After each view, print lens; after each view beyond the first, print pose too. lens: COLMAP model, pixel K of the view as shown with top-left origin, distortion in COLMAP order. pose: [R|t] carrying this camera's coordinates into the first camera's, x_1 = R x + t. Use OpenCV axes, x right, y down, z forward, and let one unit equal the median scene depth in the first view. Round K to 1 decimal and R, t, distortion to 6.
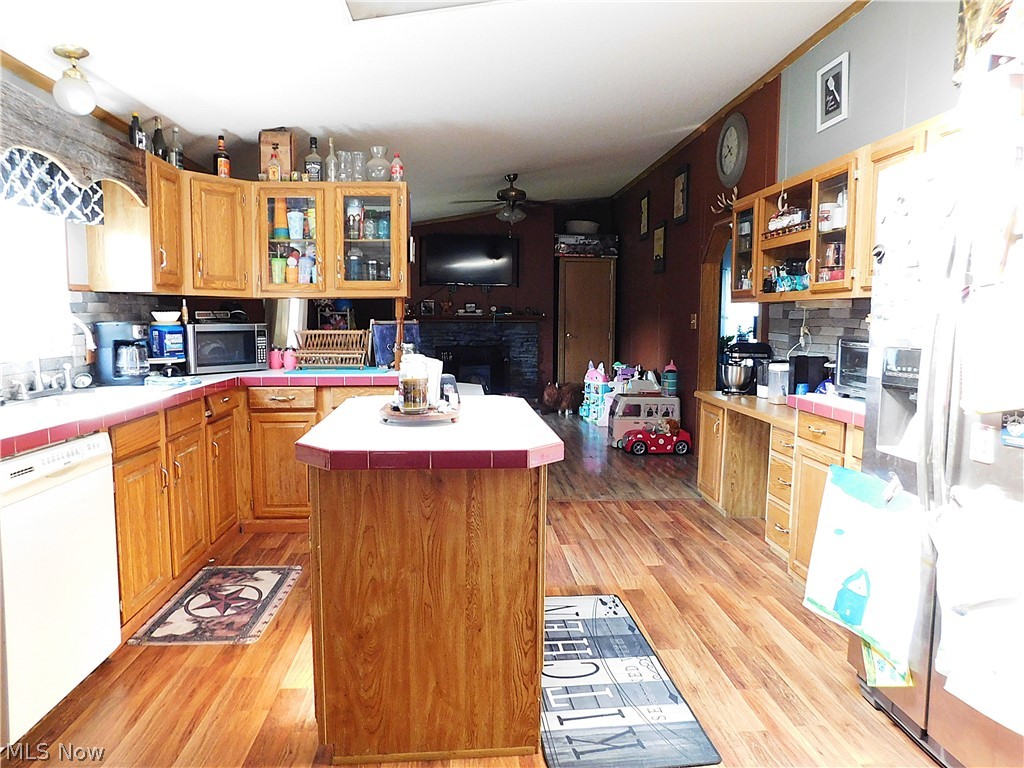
lens RADIAL K [[674.8, 0, 517.3], [0, 674.8, 382.1], [0, 0, 1]] dist [-0.075046, 0.059313]
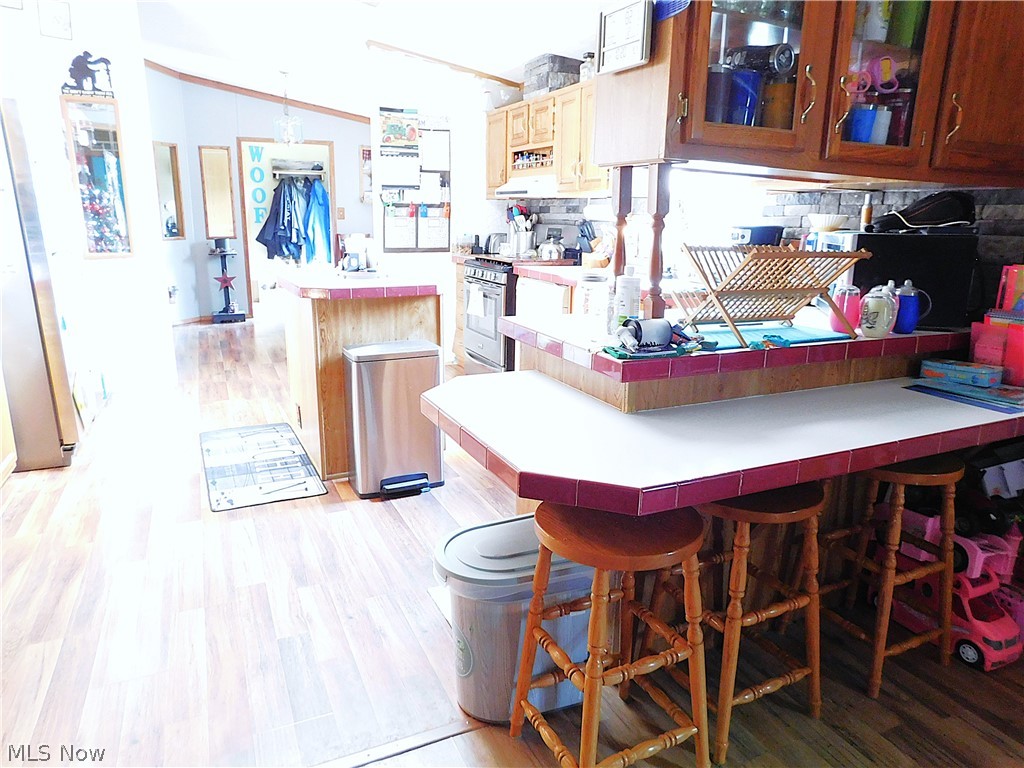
lens RADIAL K [[674.8, 0, 517.3], [0, 674.8, 382.1], [0, 0, 1]] dist [-0.075046, 0.059313]
pose [[-0.936400, 0.060916, -0.345606, 0.048704], [-0.056660, 0.945654, 0.320199, -0.146894], [0.346329, 0.319417, -0.882059, 1.596814]]
